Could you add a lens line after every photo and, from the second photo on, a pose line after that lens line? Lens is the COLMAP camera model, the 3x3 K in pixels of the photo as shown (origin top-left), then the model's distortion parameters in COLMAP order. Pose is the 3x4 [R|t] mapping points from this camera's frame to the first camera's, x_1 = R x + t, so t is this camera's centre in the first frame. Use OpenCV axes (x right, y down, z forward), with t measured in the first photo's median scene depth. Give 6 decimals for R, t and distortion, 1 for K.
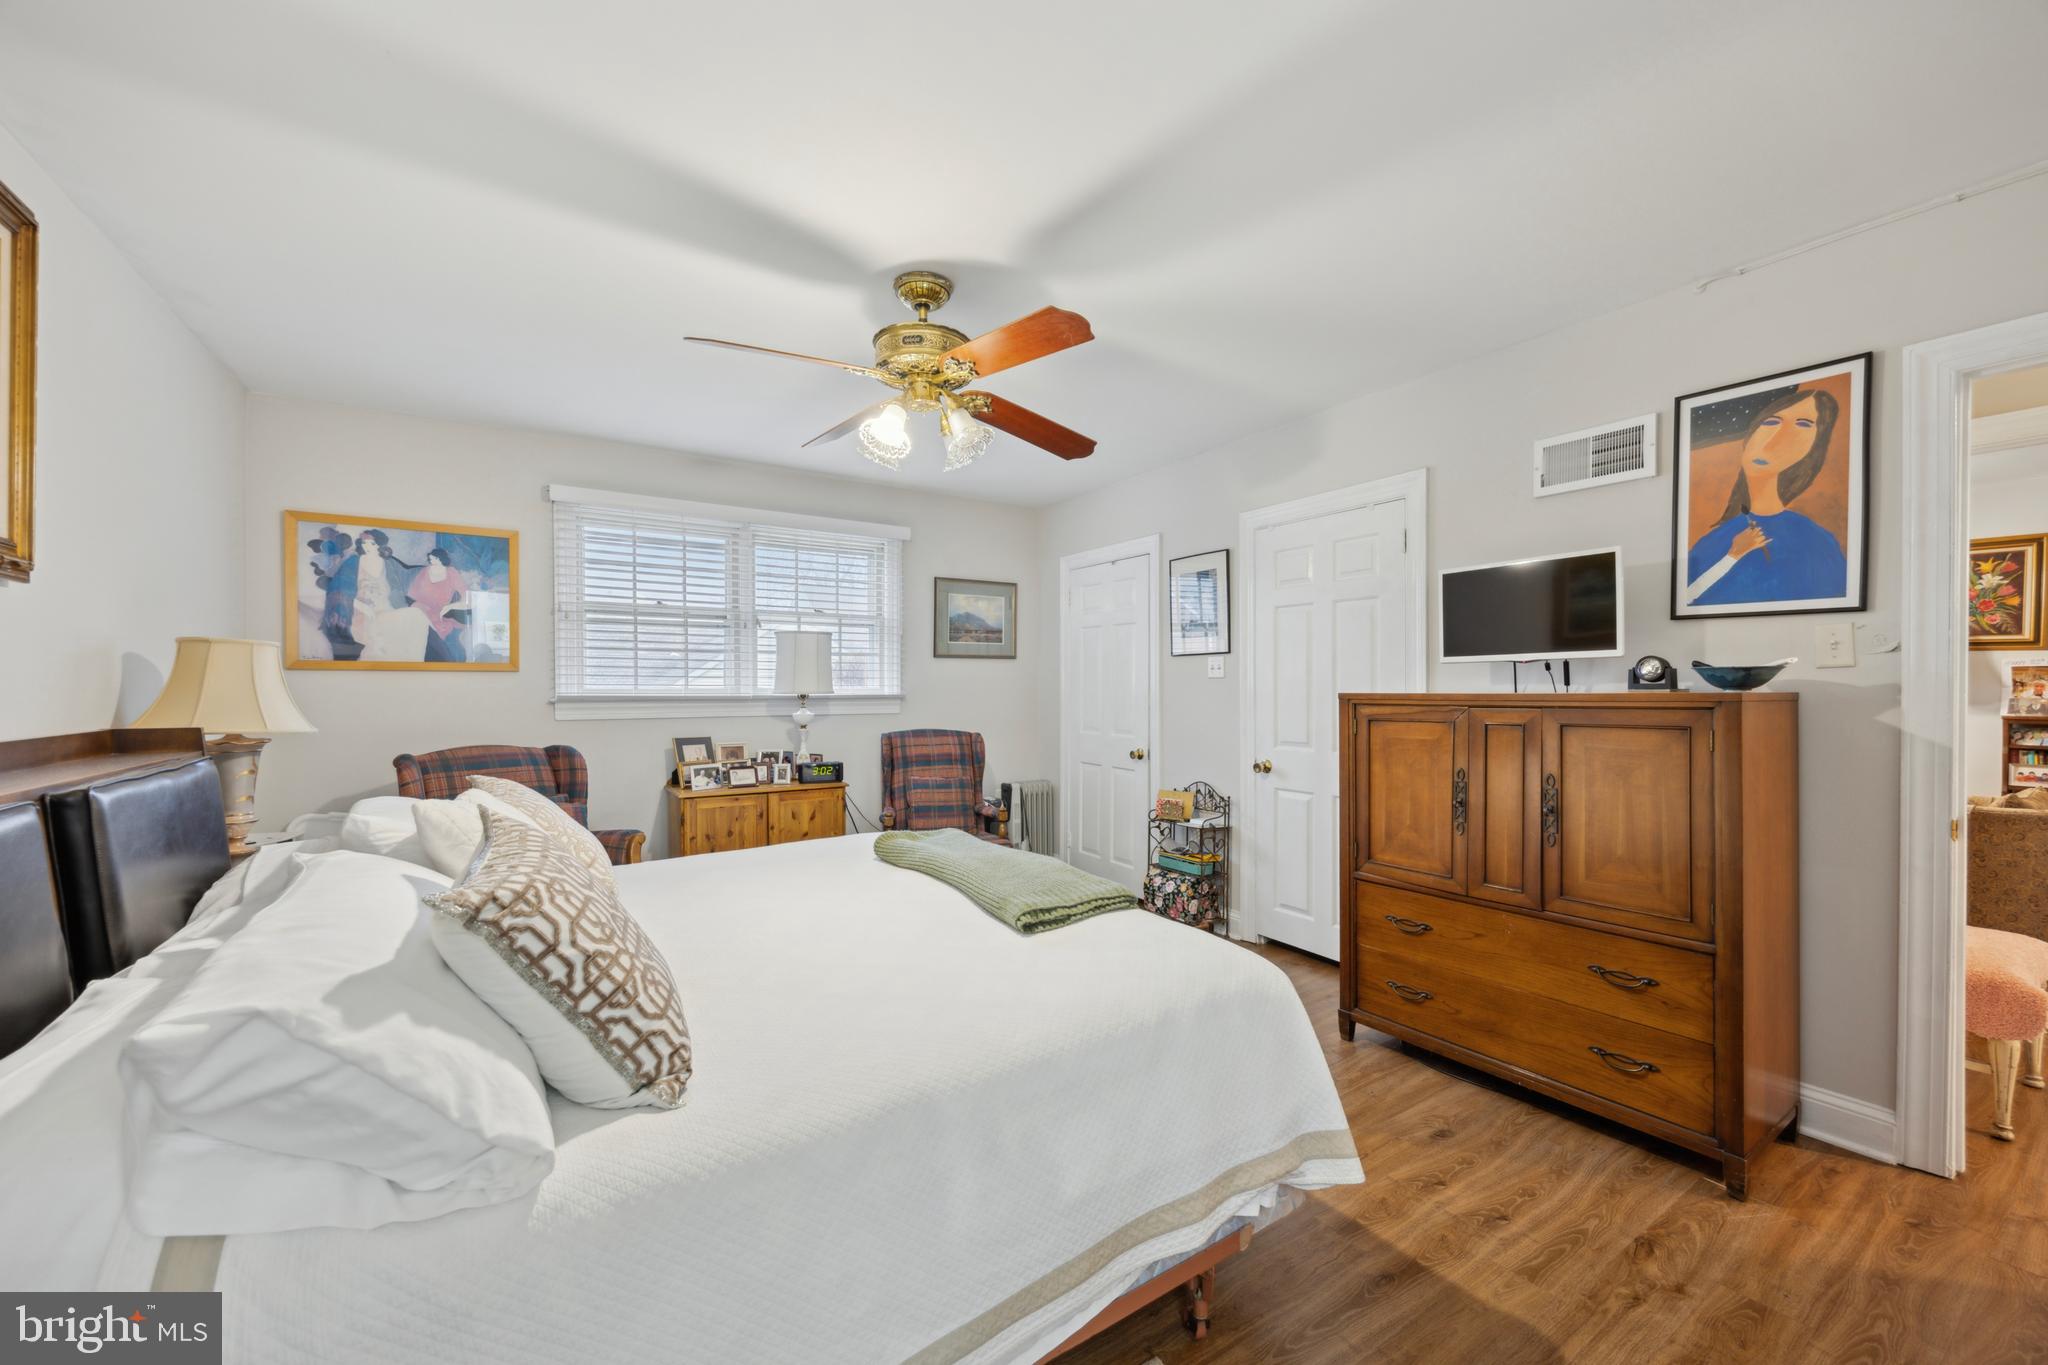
lens RADIAL K [[794.8, 0, 1025.9], [0, 794.8, 692.5], [0, 0, 1]] dist [0.000970, 0.000085]
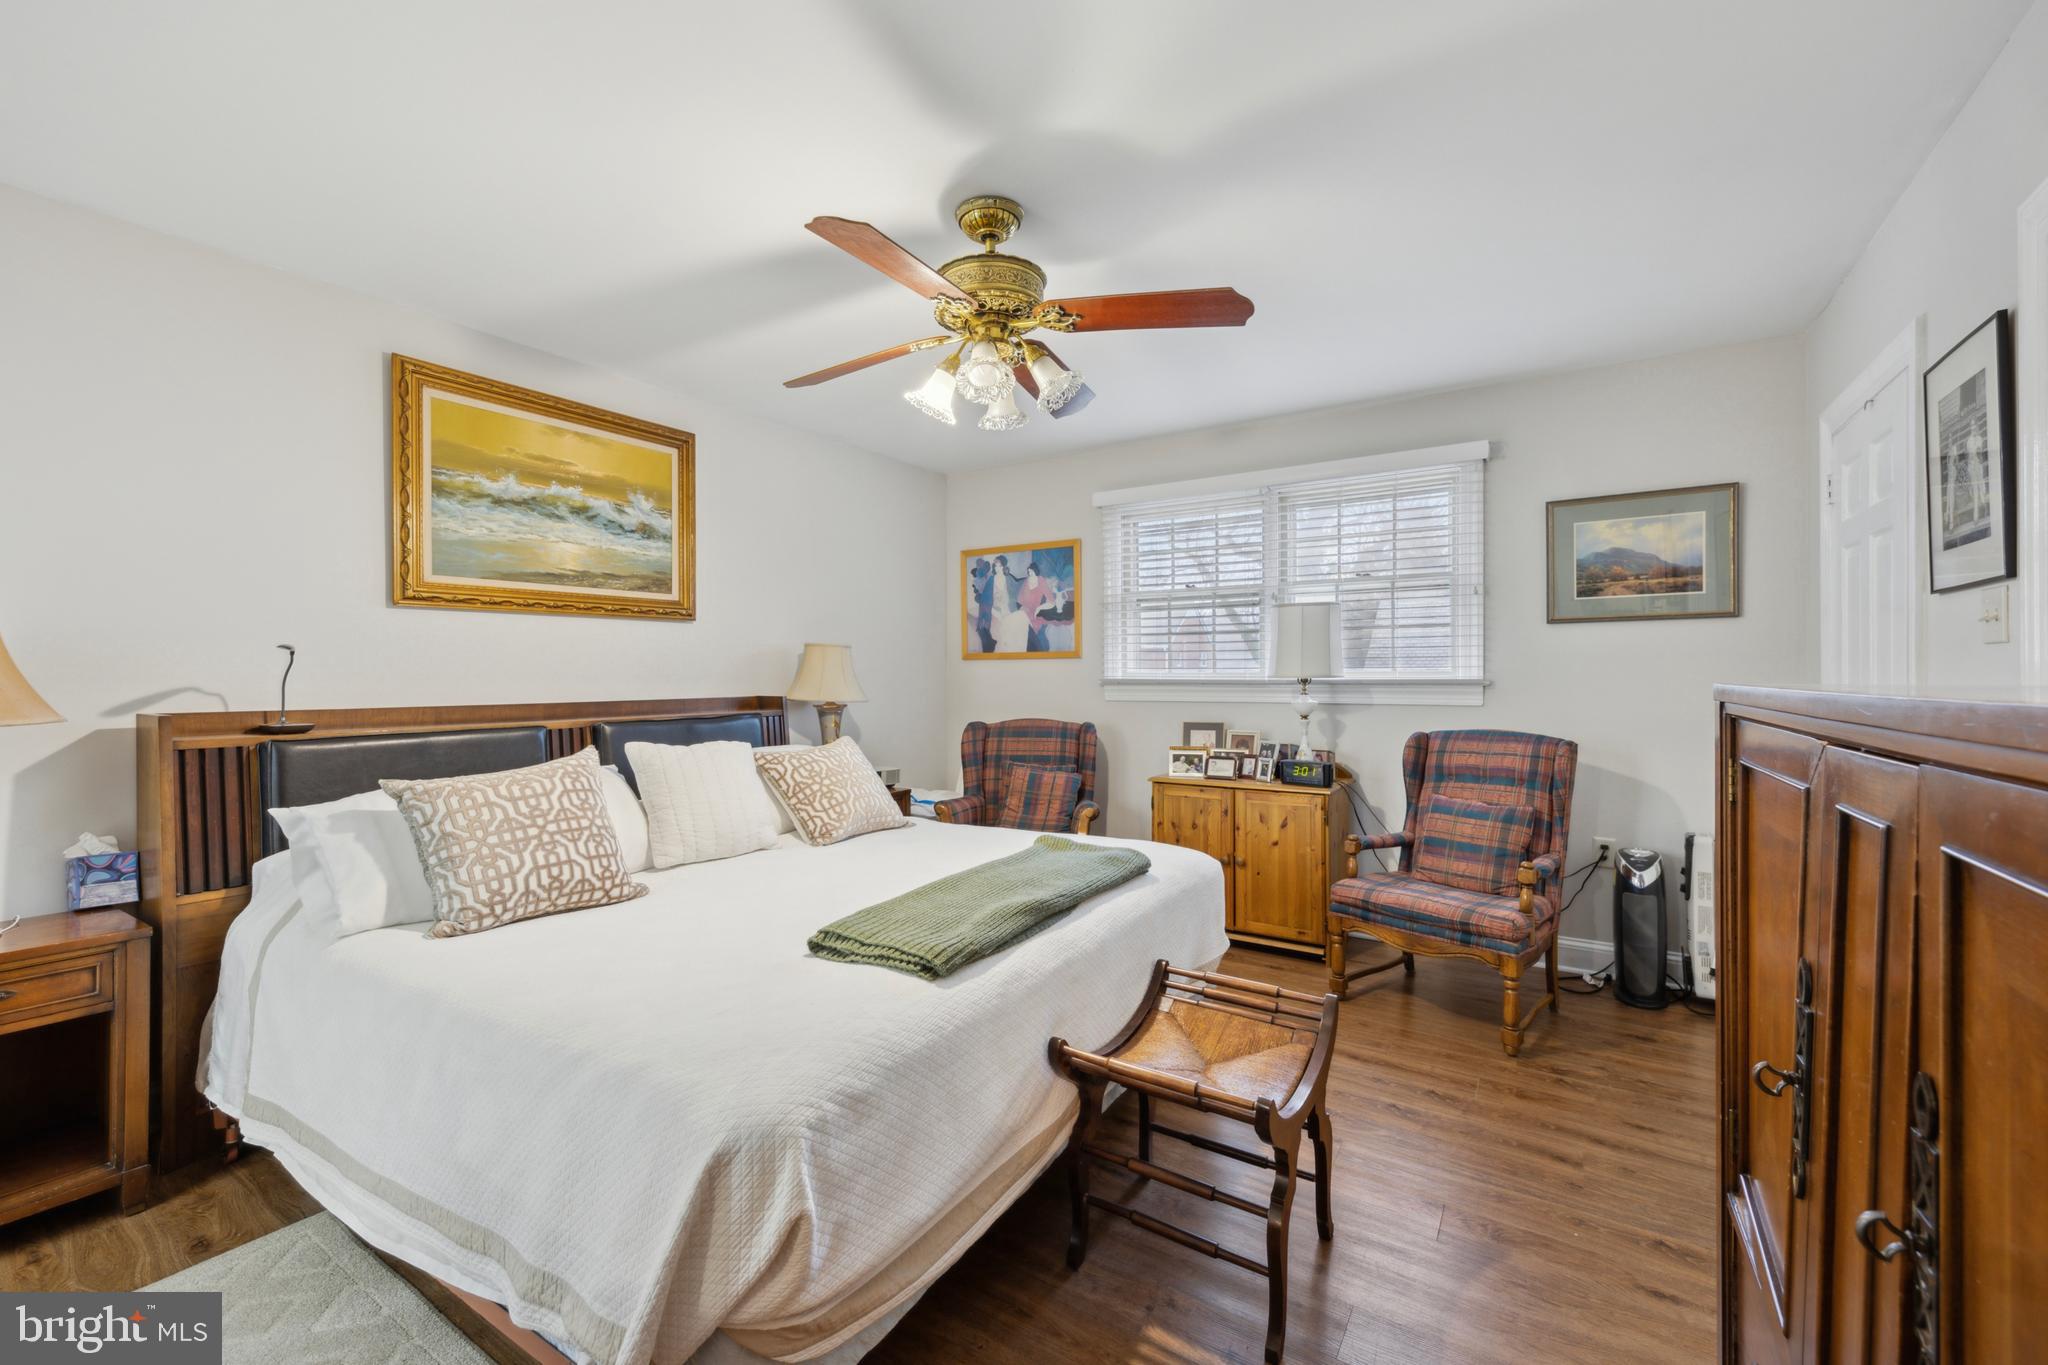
lens RADIAL K [[846.2, 0, 1023.4], [0, 846.2, 675.5], [0, 0, 1]] dist [0.002498, 0.000103]
pose [[0.400050, 0.001550, -0.916492, 0.456250], [-0.000262, 0.999999, 0.001577, -0.002250], [0.916493, -0.000391, 0.400050, 0.404336]]
